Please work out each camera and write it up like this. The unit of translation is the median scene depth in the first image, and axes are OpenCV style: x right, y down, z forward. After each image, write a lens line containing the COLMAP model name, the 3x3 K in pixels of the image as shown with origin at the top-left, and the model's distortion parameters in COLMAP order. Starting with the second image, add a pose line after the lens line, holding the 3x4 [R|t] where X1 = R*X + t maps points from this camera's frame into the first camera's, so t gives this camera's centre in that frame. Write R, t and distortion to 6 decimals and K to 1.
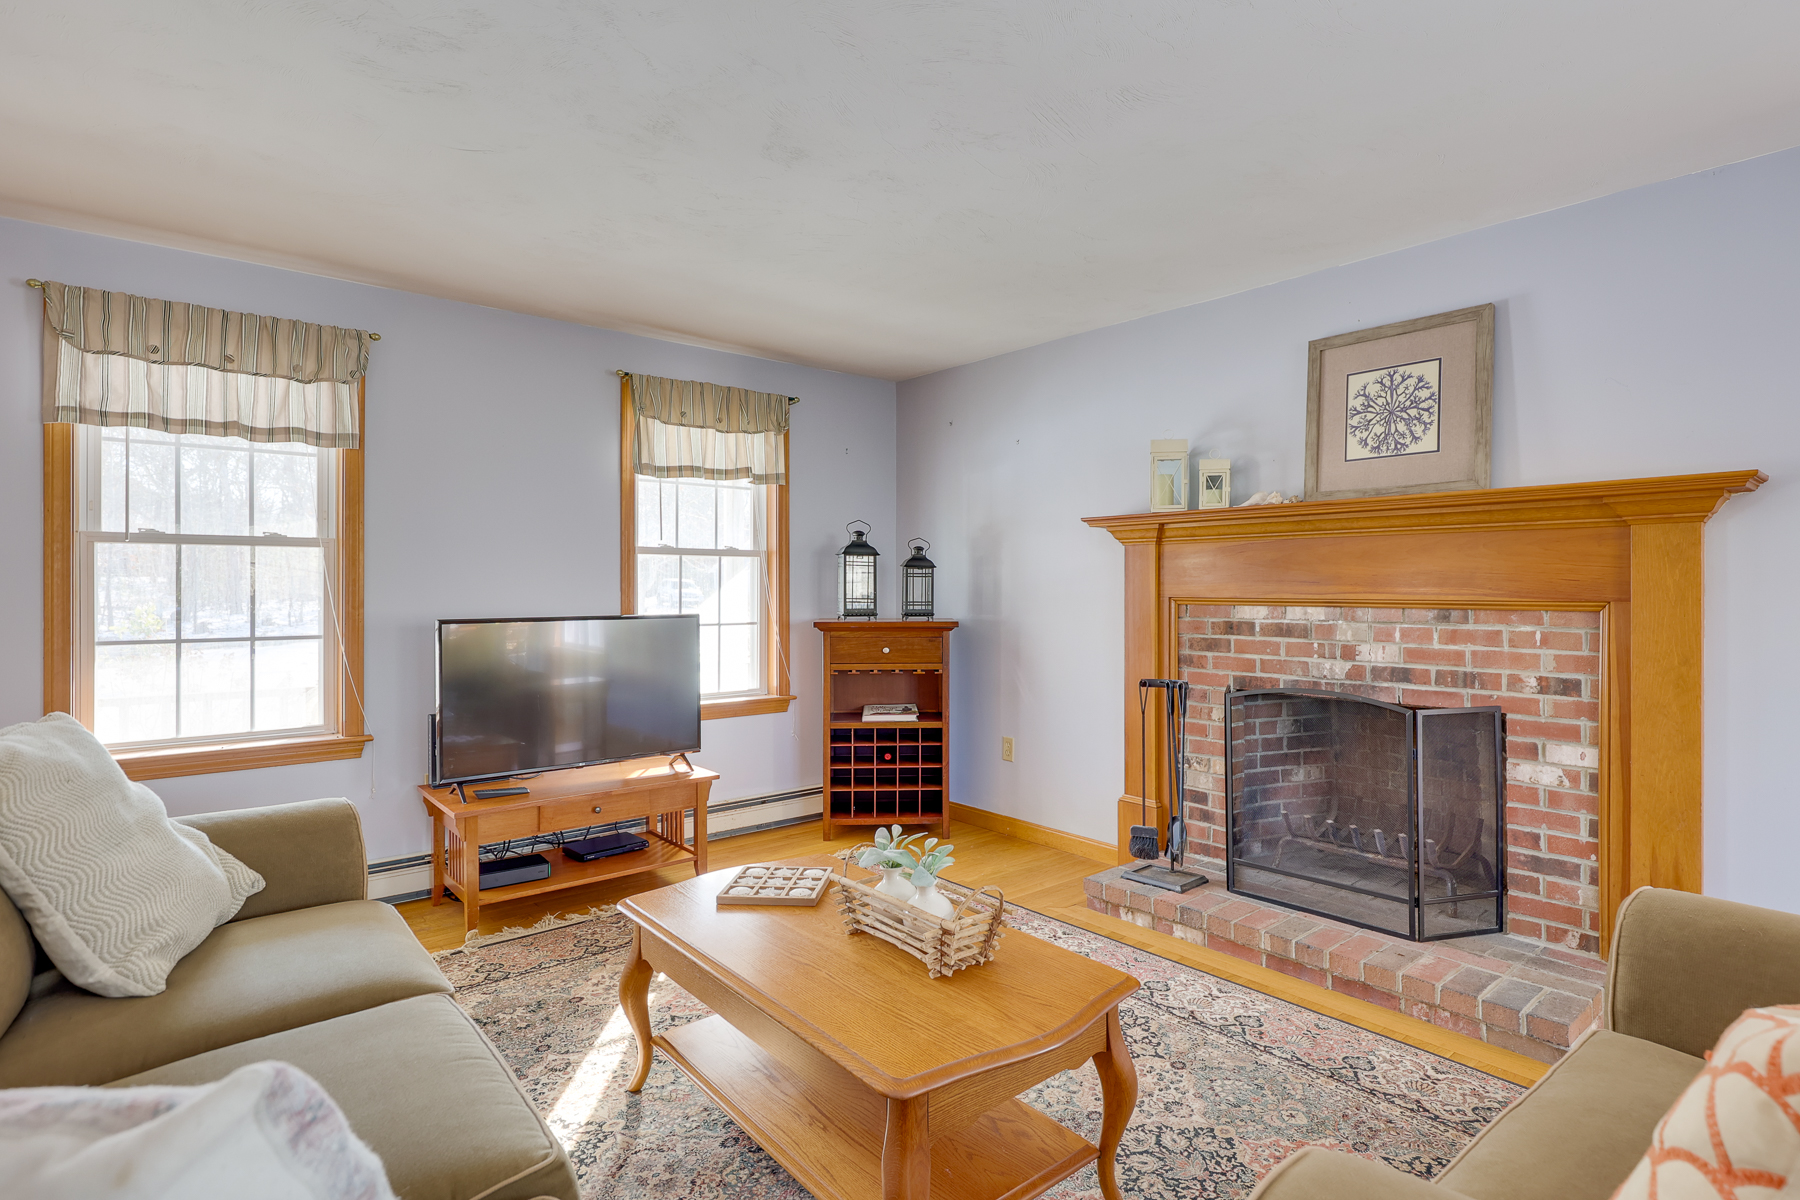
lens RADIAL K [[903.9, 0, 923.8], [0, 903.9, 583.2], [0, 0, 1]] dist [-0.000699, 0.001571]
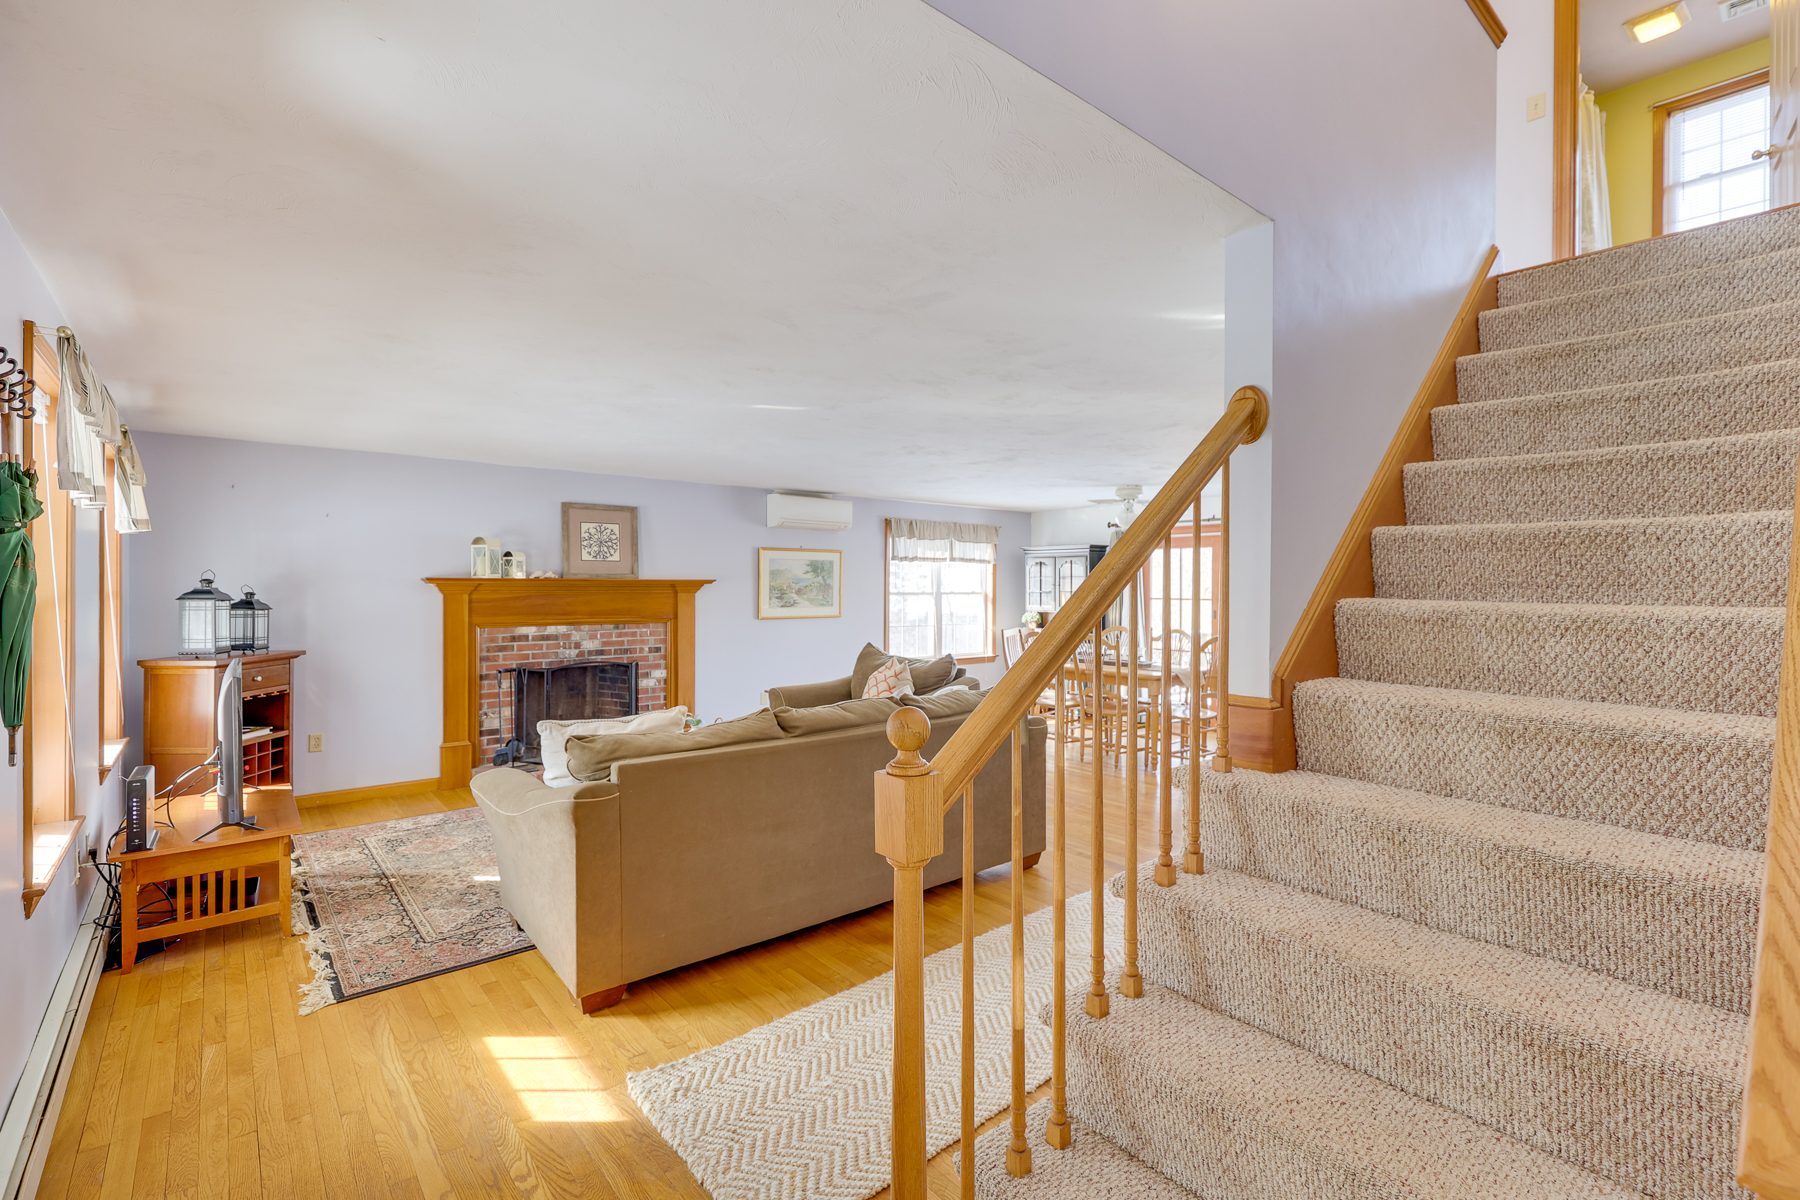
lens RADIAL K [[805.3, 0, 910.6], [0, 805.3, 591.8], [0, 0, 1]] dist [-0.006924, 0.000475]
pose [[0.014336, -0.006677, 0.999875, -1.586321], [-0.004166, 0.999969, 0.006738, -0.076438], [-0.999889, -0.004262, 0.014308, 0.155279]]
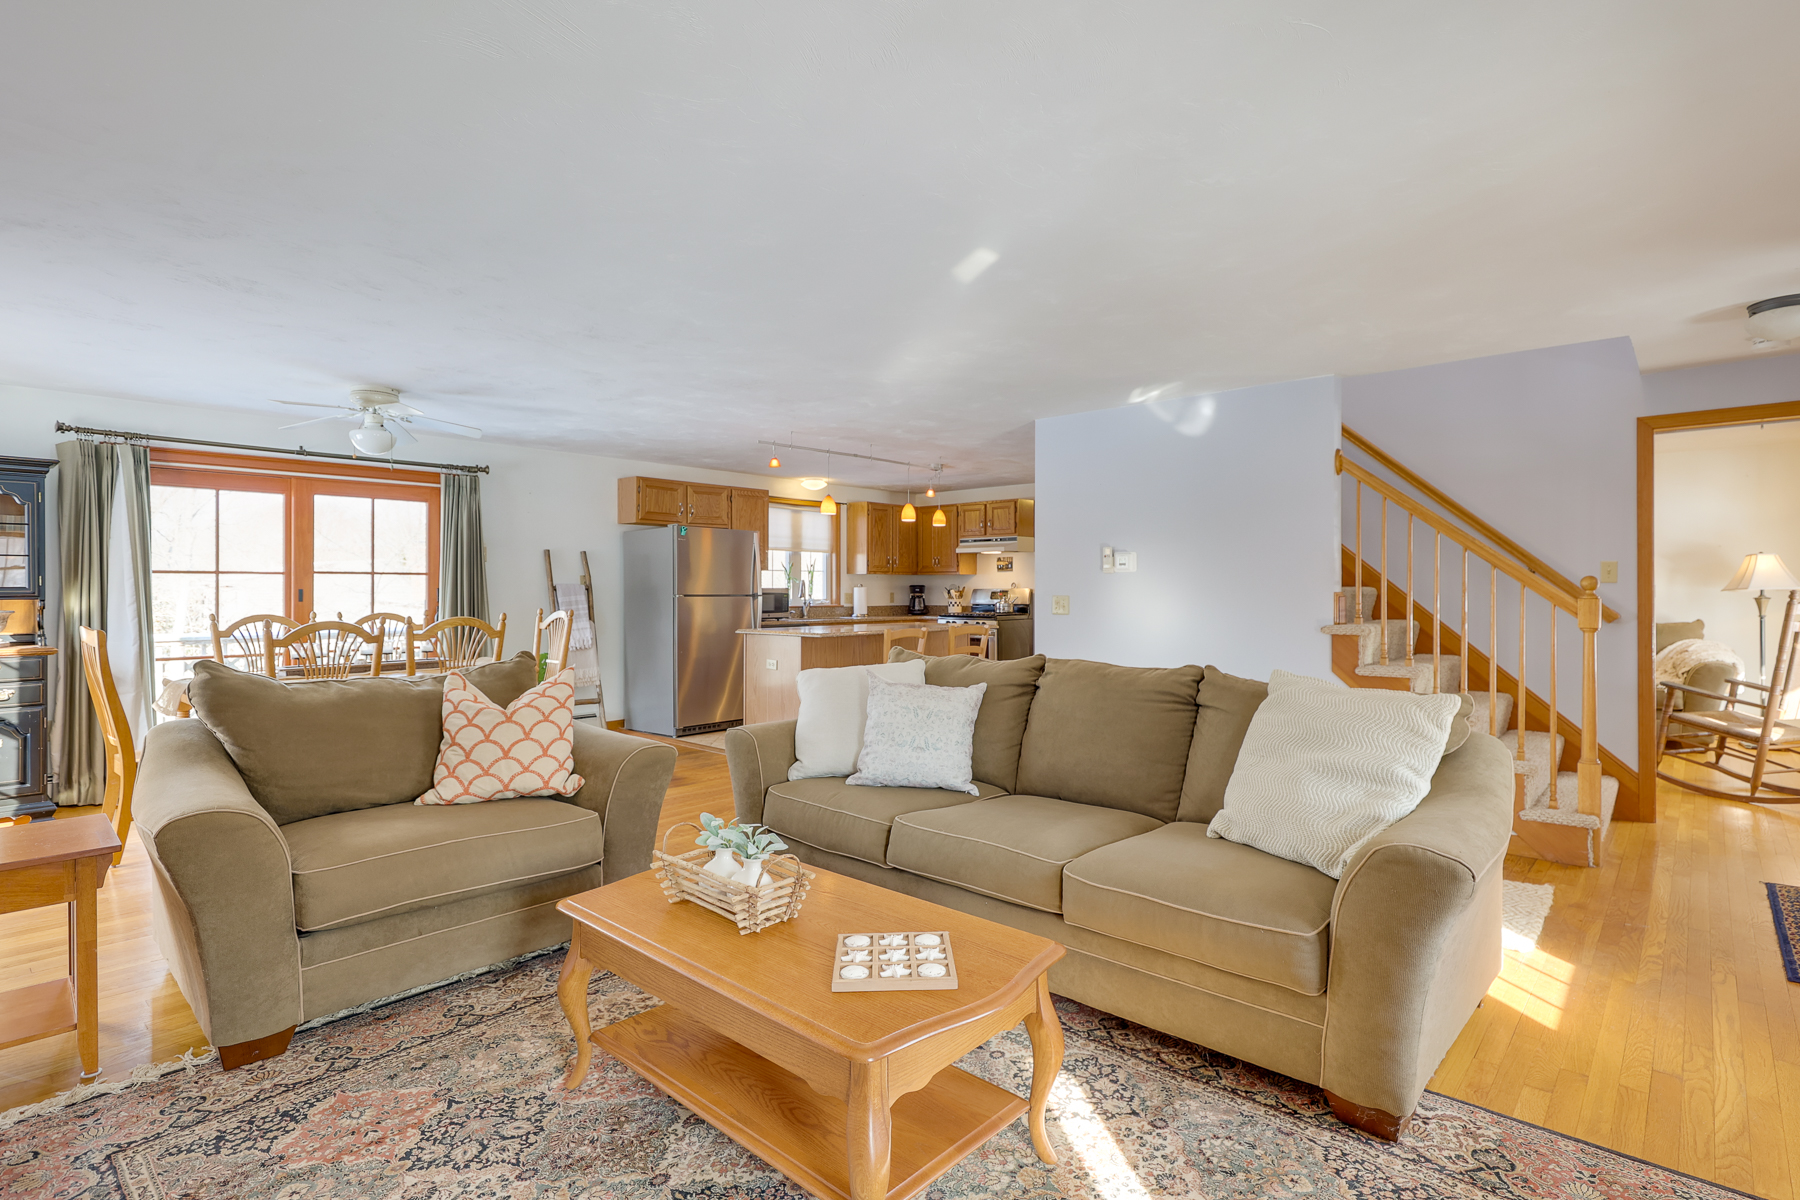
lens RADIAL K [[903.9, 0, 909.2], [0, 903.9, 598.6], [0, 0, 1]] dist [-0.000699, 0.001571]
pose [[-0.993322, 0.003070, -0.115334, -0.051619], [0.002059, 0.999958, 0.008885, 0.004397], [0.115357, 0.008588, -0.993287, 1.319922]]
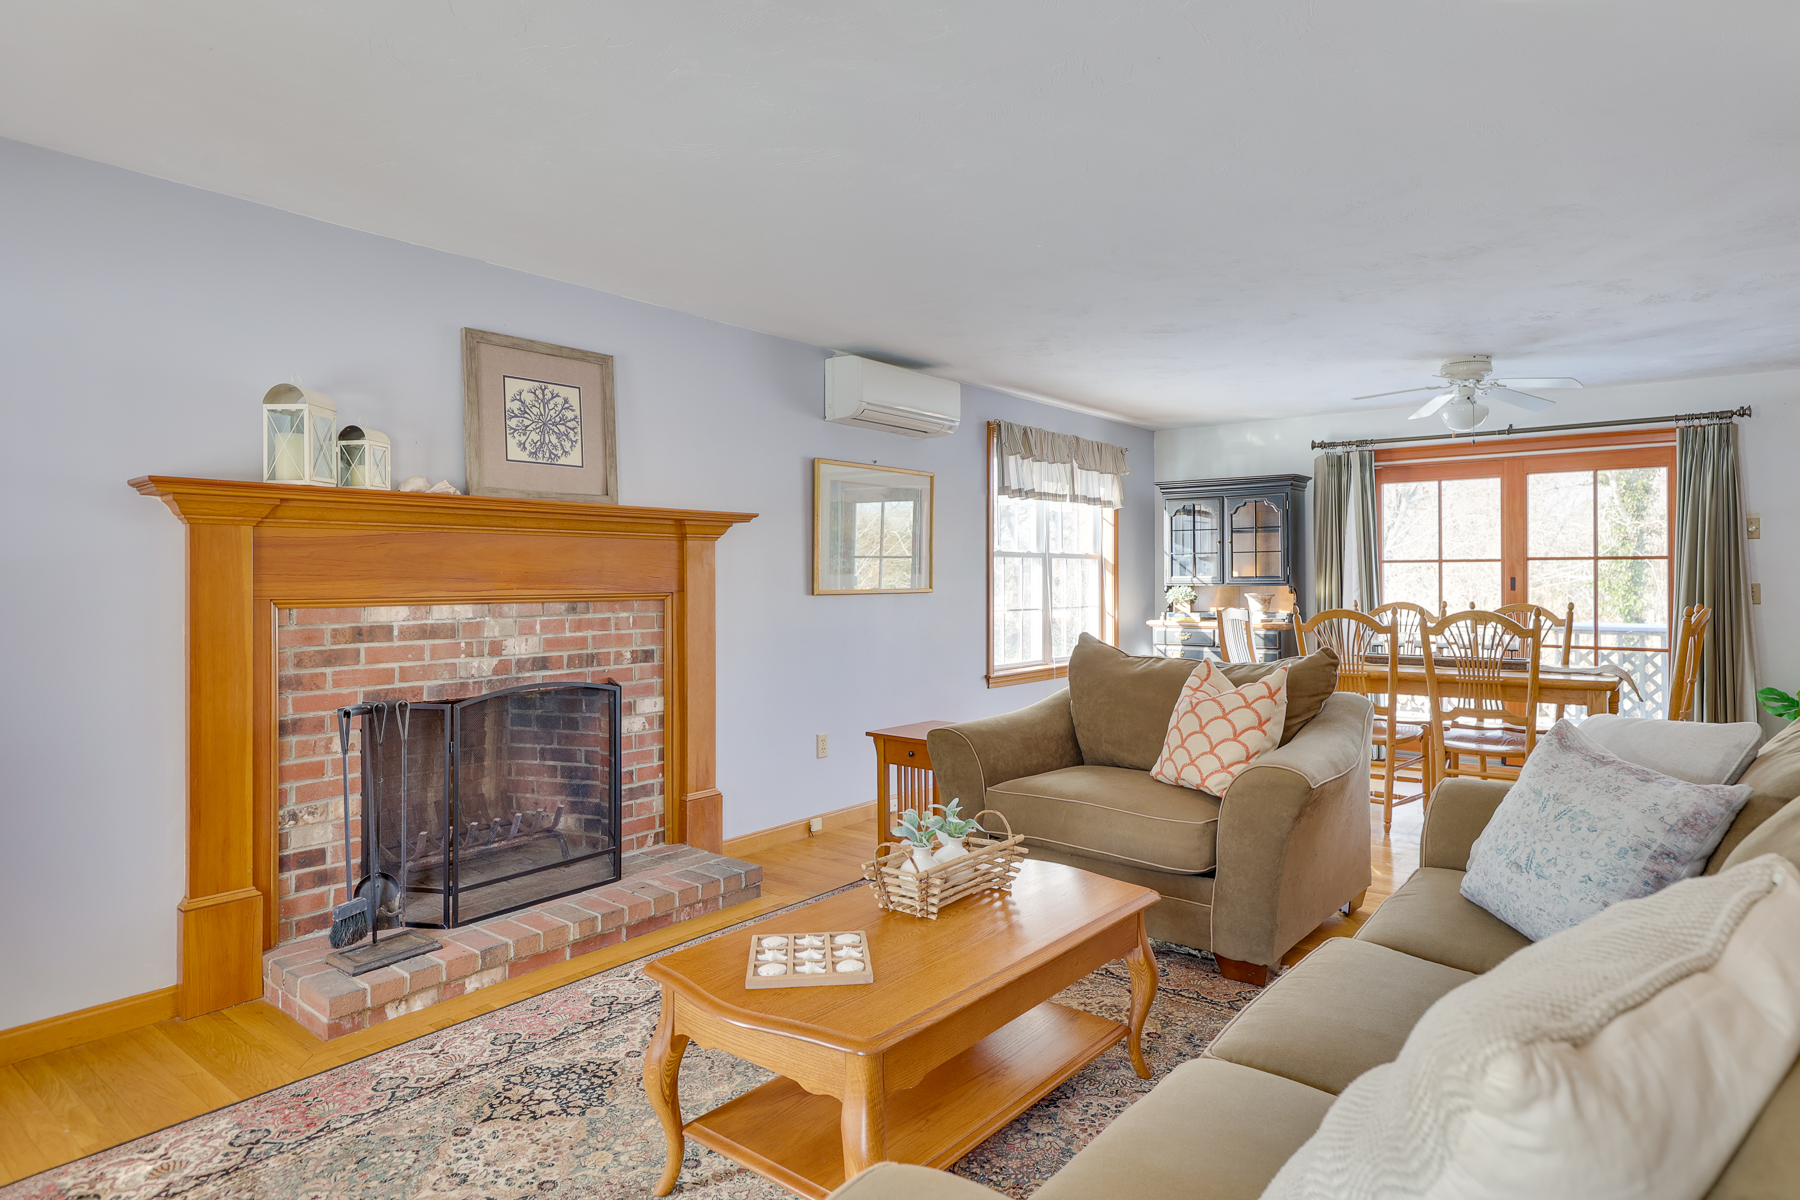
lens RADIAL K [[1017.8, 0, 914.7], [0, 1017.8, 572.7], [0, 0, 1]] dist [-0.010102, 0.004263]
pose [[-0.183019, 0.007554, 0.983080, -0.772448], [0.002454, 0.999971, -0.007227, 0.001400], [-0.983106, 0.001090, -0.183032, 0.785606]]
